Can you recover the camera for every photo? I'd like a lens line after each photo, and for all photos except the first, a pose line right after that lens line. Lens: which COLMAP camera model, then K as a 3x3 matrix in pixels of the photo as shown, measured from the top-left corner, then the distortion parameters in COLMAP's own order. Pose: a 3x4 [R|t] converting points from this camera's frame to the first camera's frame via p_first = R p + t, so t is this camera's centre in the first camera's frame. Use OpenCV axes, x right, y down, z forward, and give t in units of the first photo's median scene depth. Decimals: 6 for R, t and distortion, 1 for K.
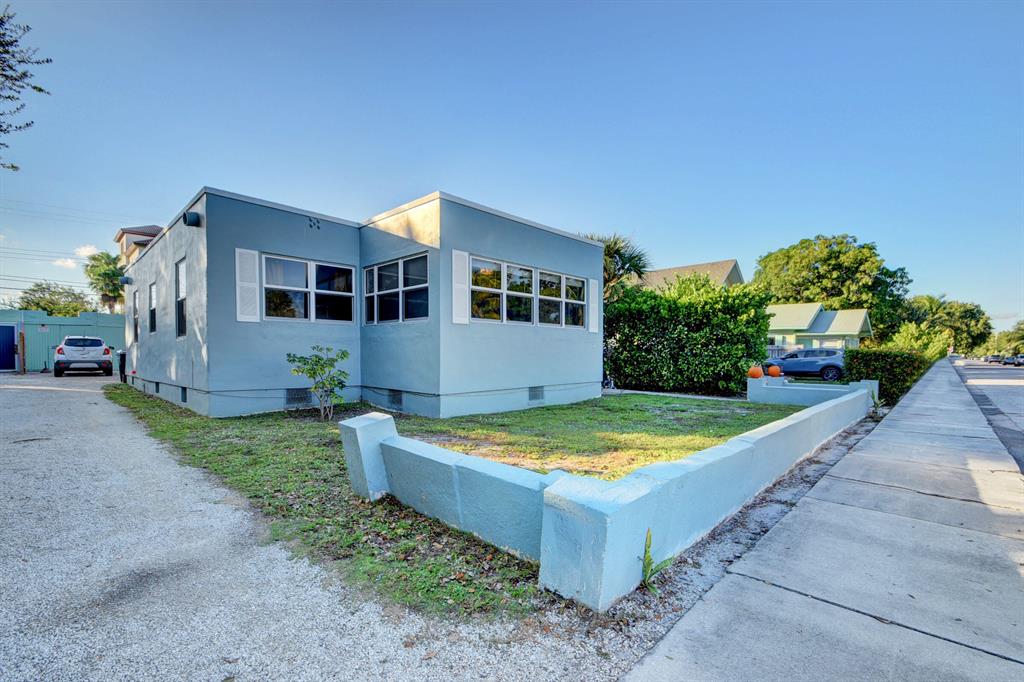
lens RADIAL K [[457.3, 0, 510.6], [0, 457.3, 366.1], [0, 0, 1]] dist [0.003033, -0.008075]
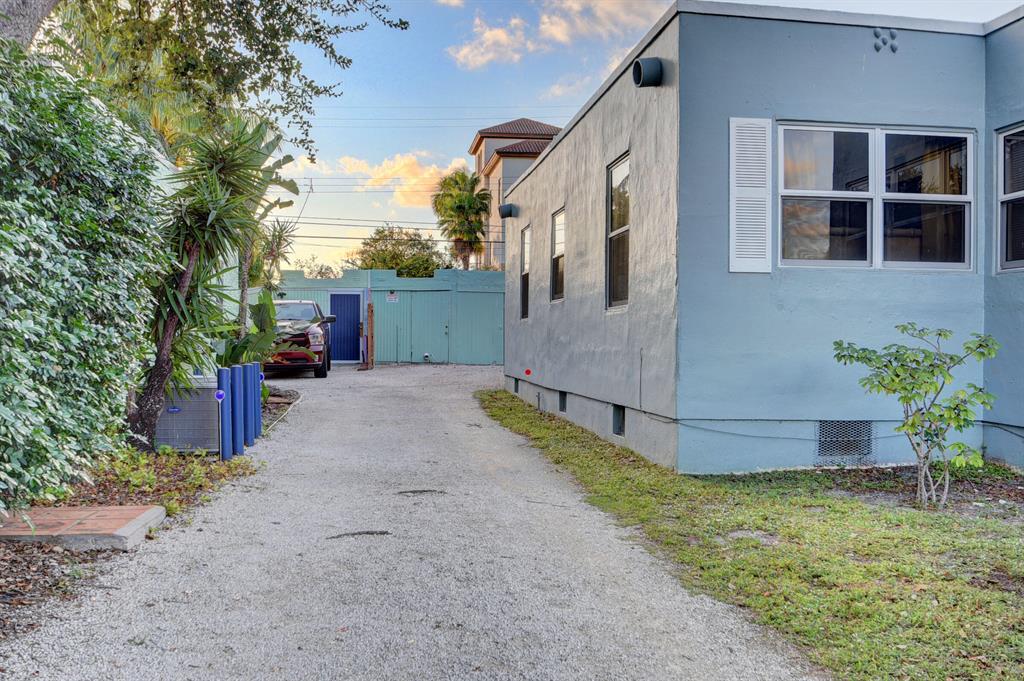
lens RADIAL K [[973.5, 0, 512.0], [0, 973.5, 340.5], [0, 0, 1]] dist [0.002000, 0.002621]
pose [[0.789256, 0.005988, -0.614036, -0.134059], [-0.020837, 0.999638, -0.017034, -0.005224], [0.613711, 0.026238, 0.789094, 0.062069]]
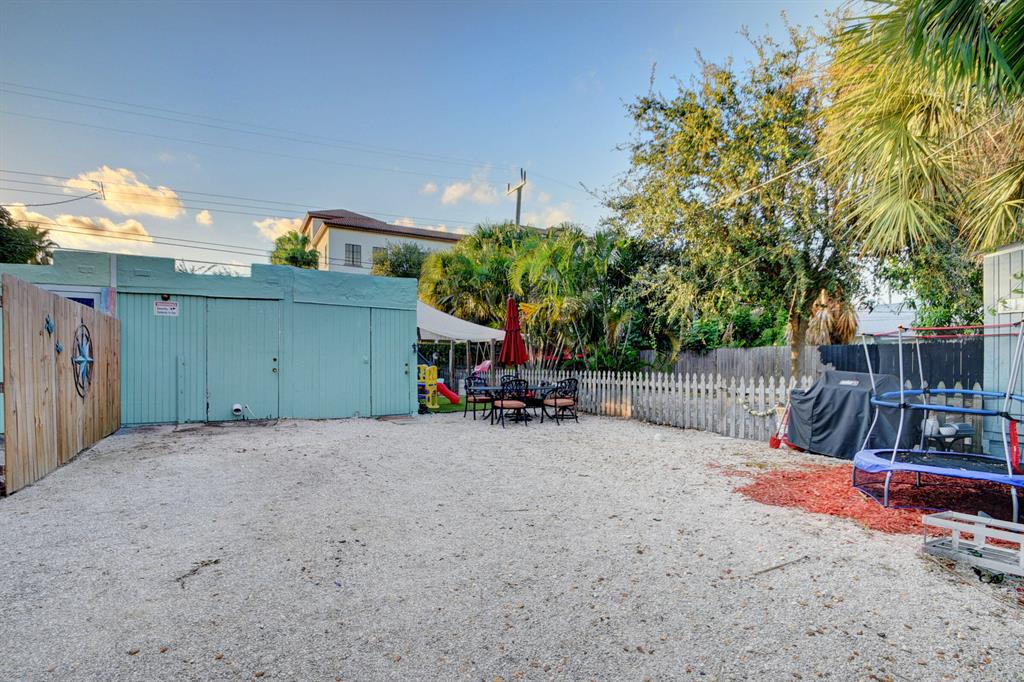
lens RADIAL K [[485.9, 0, 507.3], [0, 485.9, 364.0], [0, 0, 1]] dist [-0.004236, -0.001286]
pose [[0.956167, -0.001764, -0.292818, -1.687946], [-0.006011, 0.999653, -0.025652, -0.076393], [0.292762, 0.026288, 0.955824, 1.830678]]
